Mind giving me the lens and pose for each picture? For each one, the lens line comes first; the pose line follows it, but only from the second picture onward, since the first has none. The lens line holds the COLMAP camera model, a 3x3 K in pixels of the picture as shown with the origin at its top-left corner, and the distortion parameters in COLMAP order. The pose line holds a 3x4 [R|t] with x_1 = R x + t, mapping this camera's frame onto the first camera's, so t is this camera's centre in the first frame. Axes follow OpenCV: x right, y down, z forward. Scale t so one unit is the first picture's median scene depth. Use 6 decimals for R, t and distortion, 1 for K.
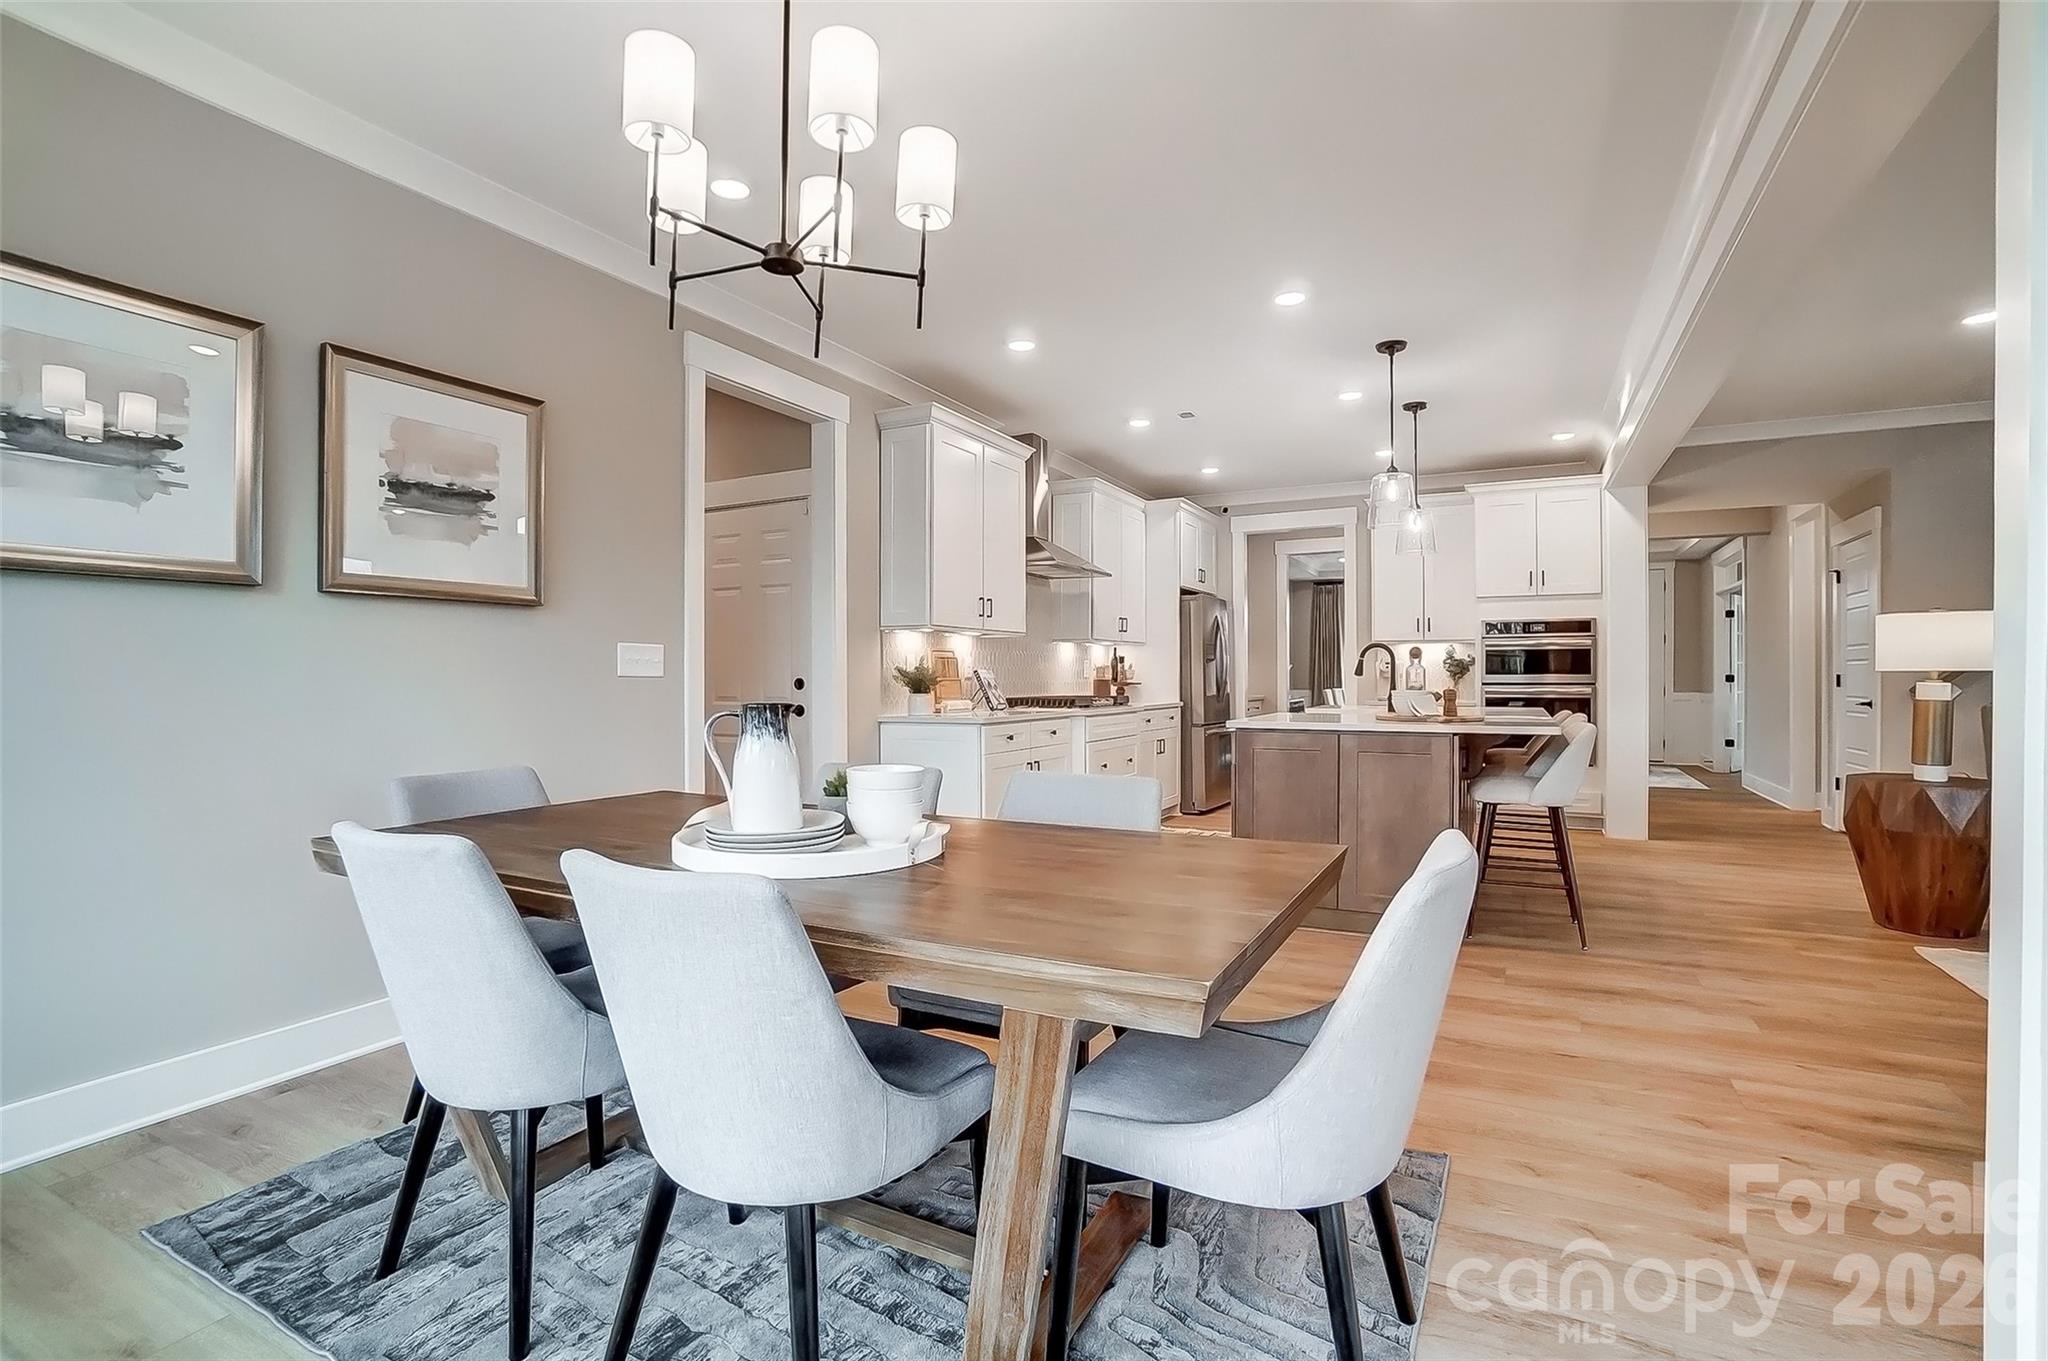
lens RADIAL K [[923.6, 0, 1052.8], [0, 923.6, 674.2], [0, 0, 1]] dist [0.003069, 0.000458]
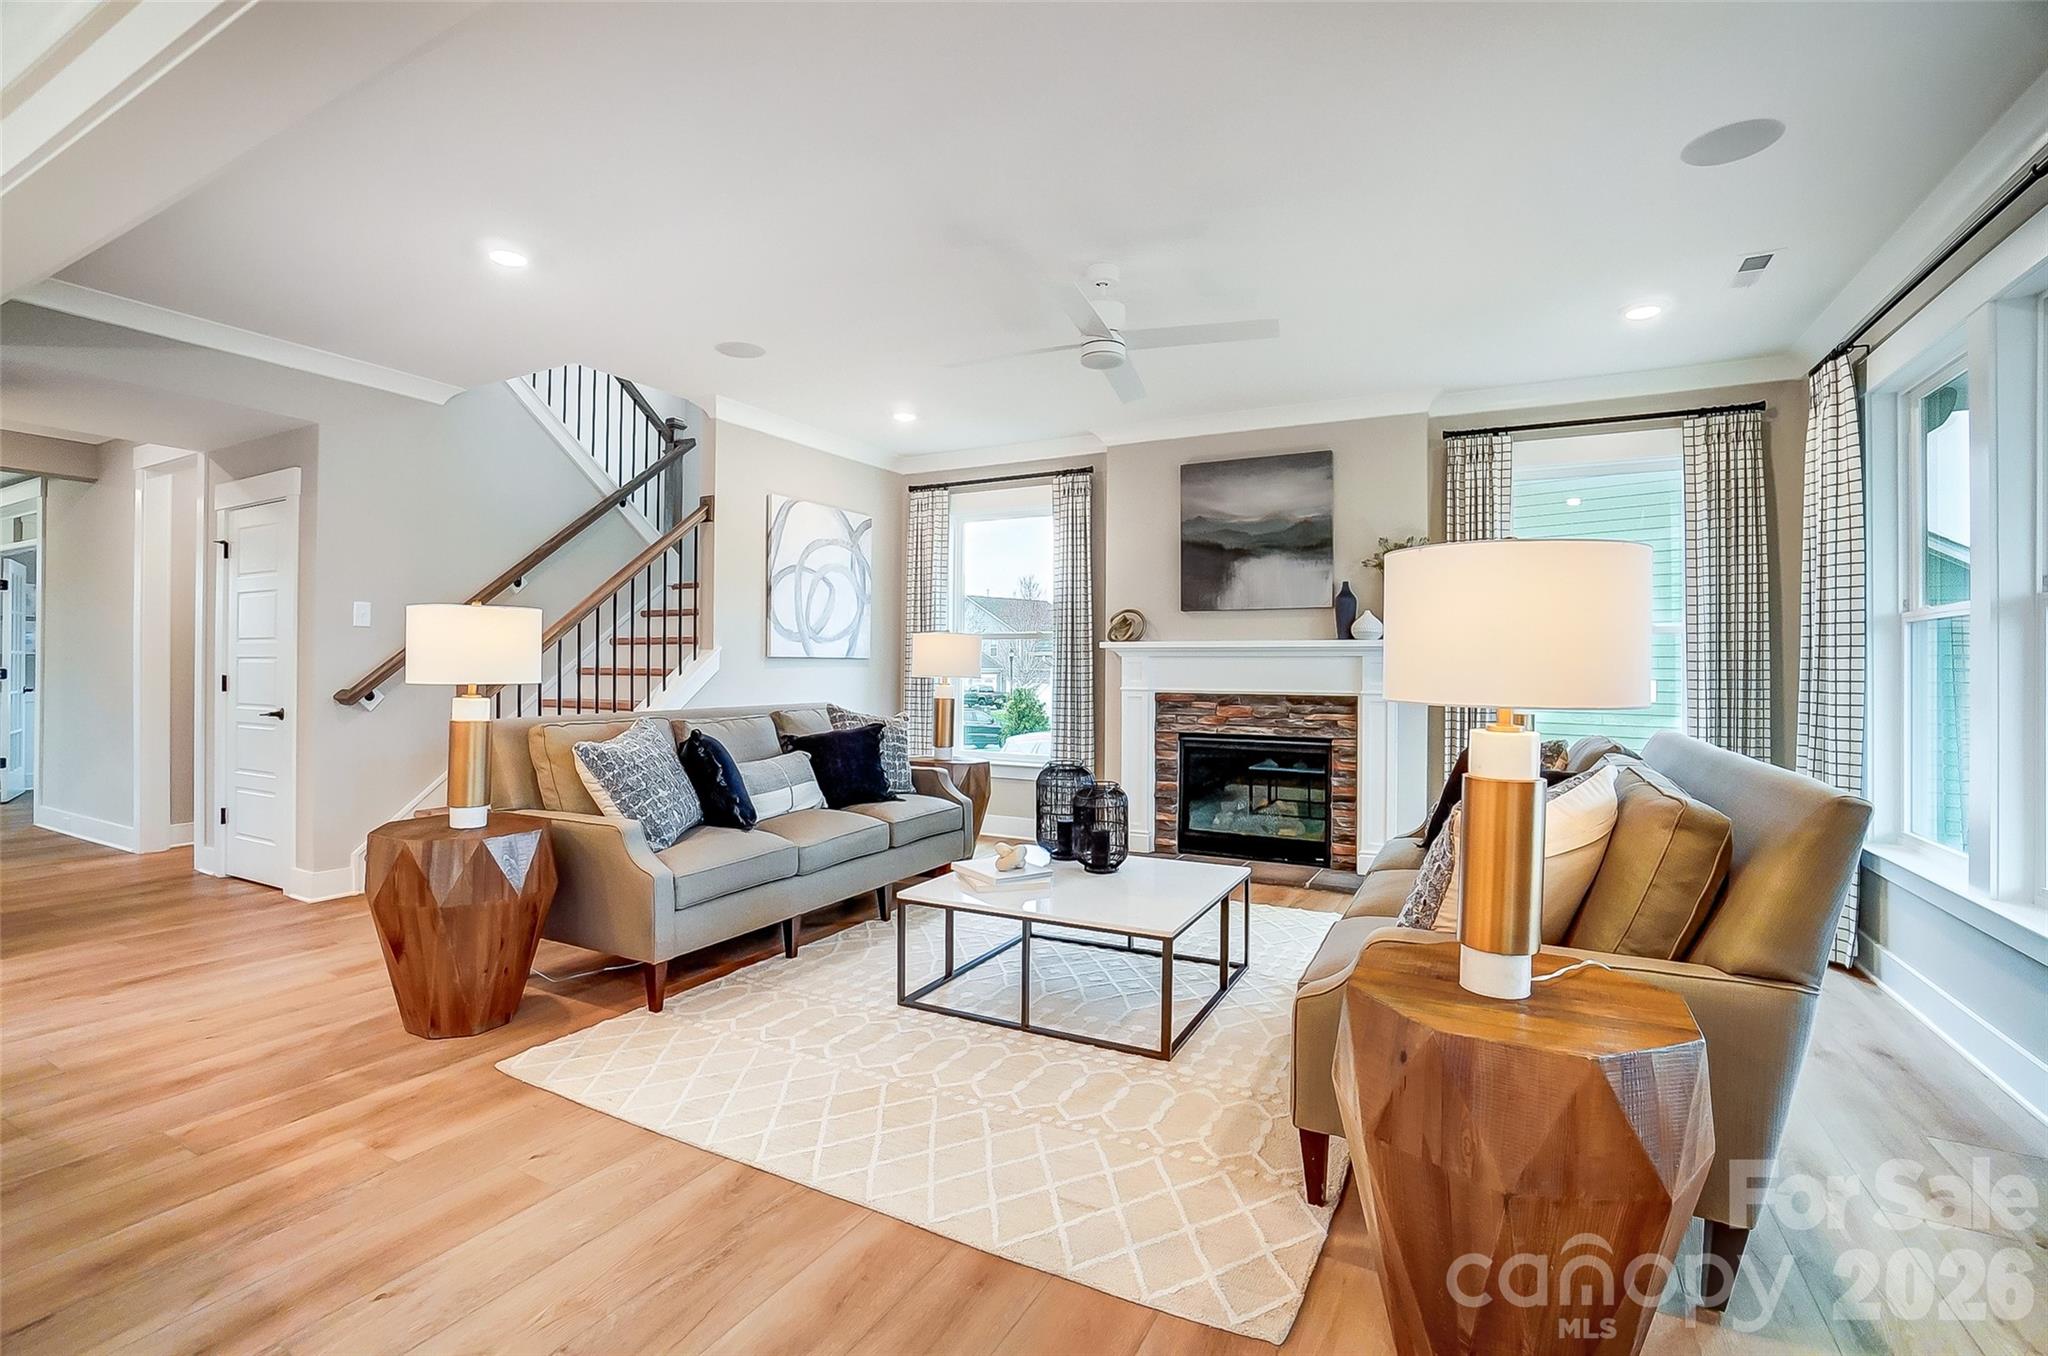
lens RADIAL K [[928.2, 0, 1010.8], [0, 928.2, 661.7], [0, 0, 1]] dist [-0.048136, 0.000565]
pose [[0.049560, 0.003744, 0.998764, 0.155427], [-0.005752, 0.999977, -0.003463, -0.015091], [-0.998755, -0.005574, 0.049580, 0.367833]]
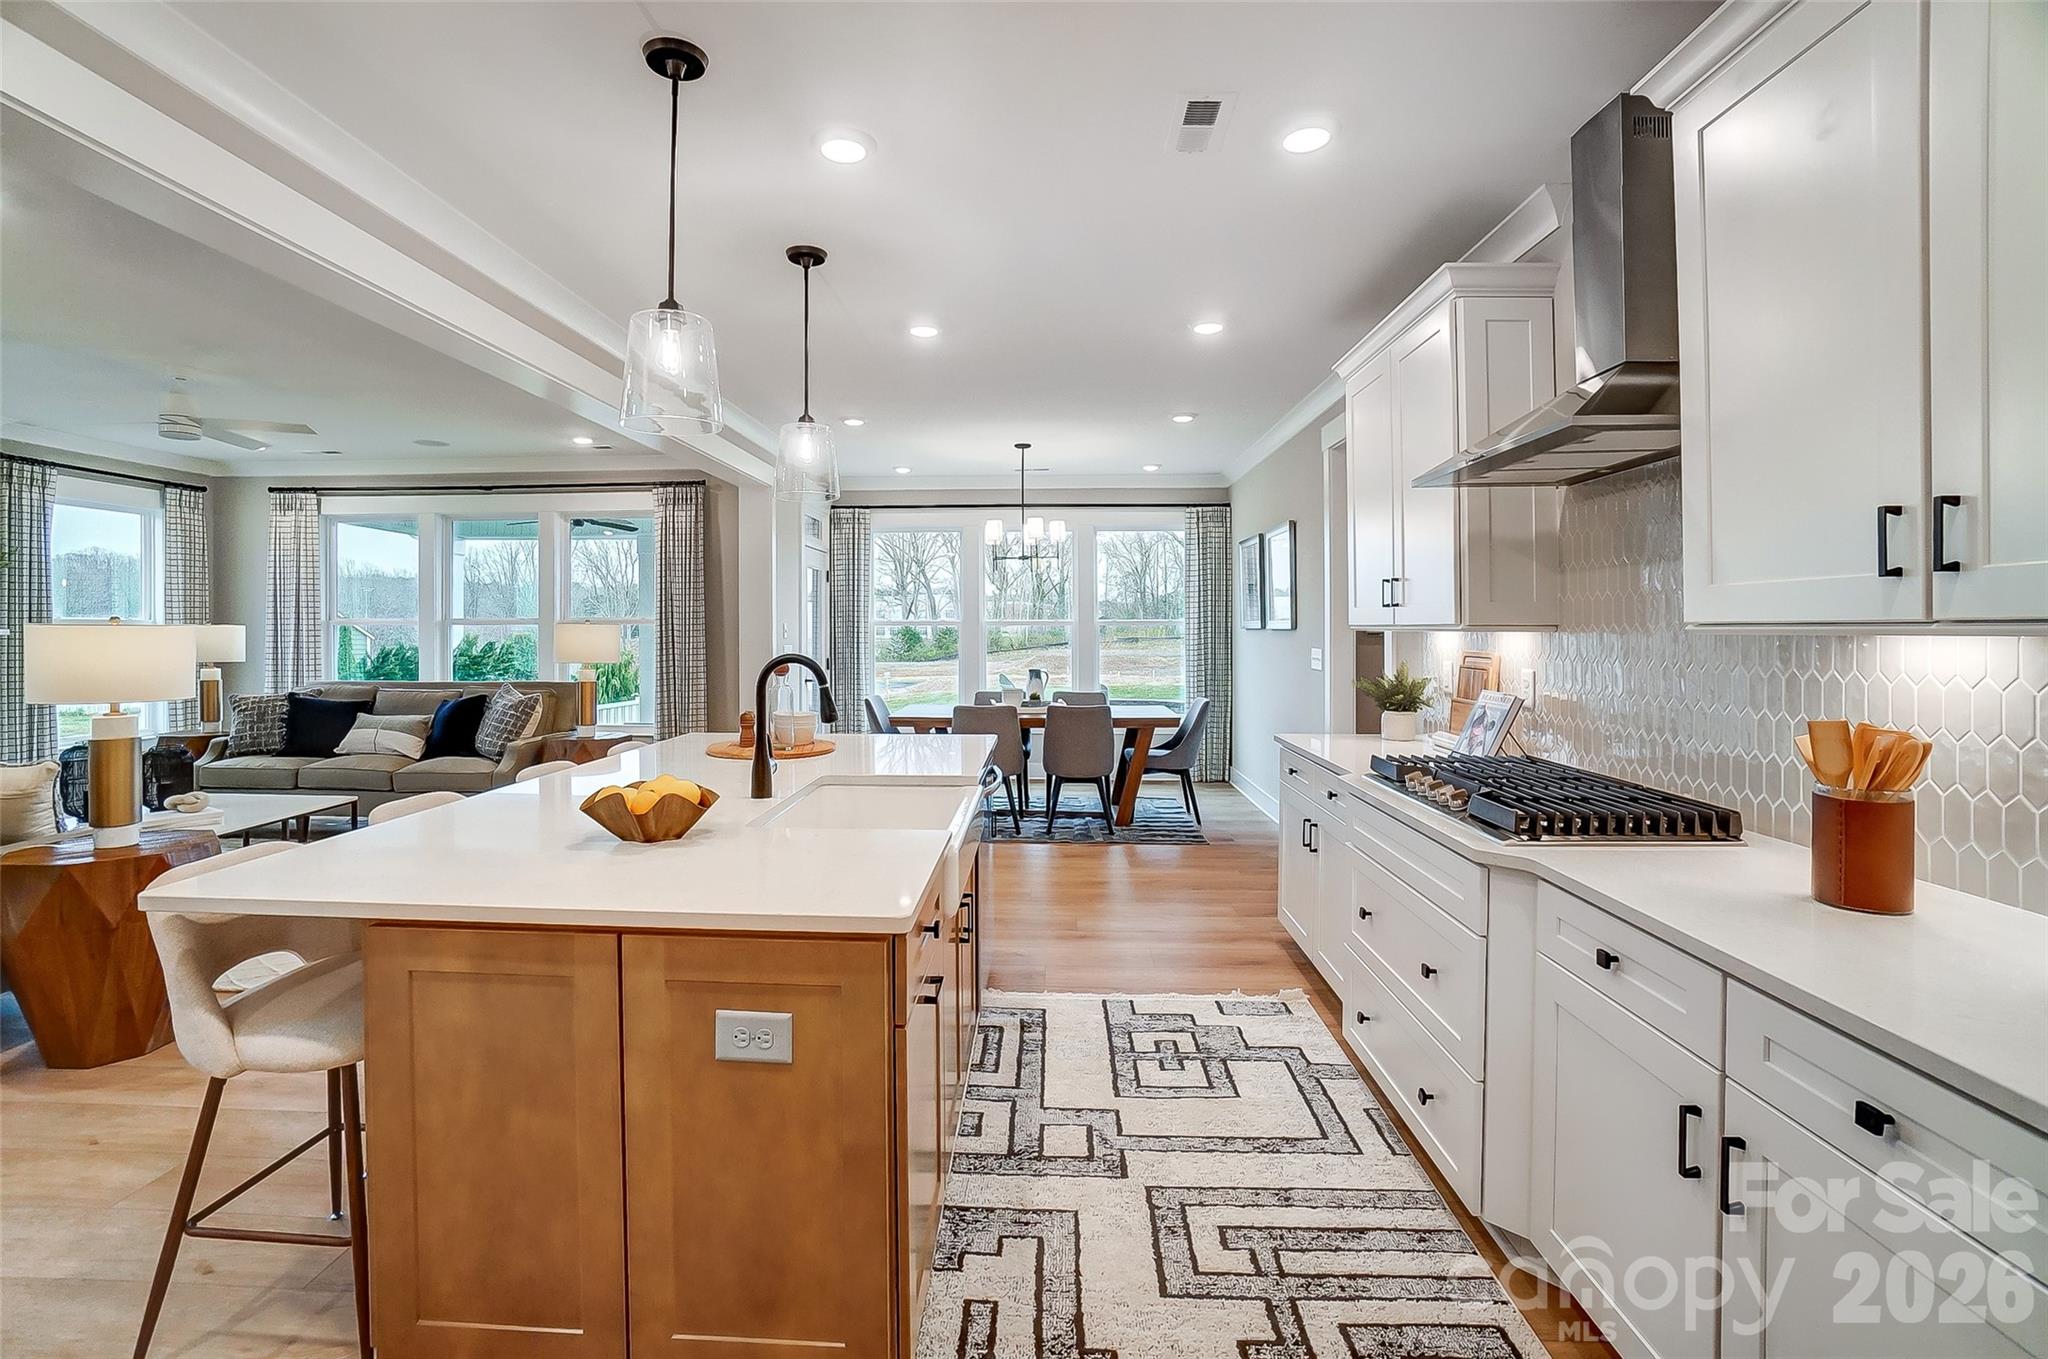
lens RADIAL K [[918.8, 0, 997.8], [0, 918.8, 633.1], [0, 0, 1]] dist [-0.061590, 0.022743]
pose [[-0.921517, 0.002718, -0.388329, 0.406667], [0.000529, 0.999983, 0.005744, -0.043567], [0.388338, 0.005087, -0.921503, 1.385989]]
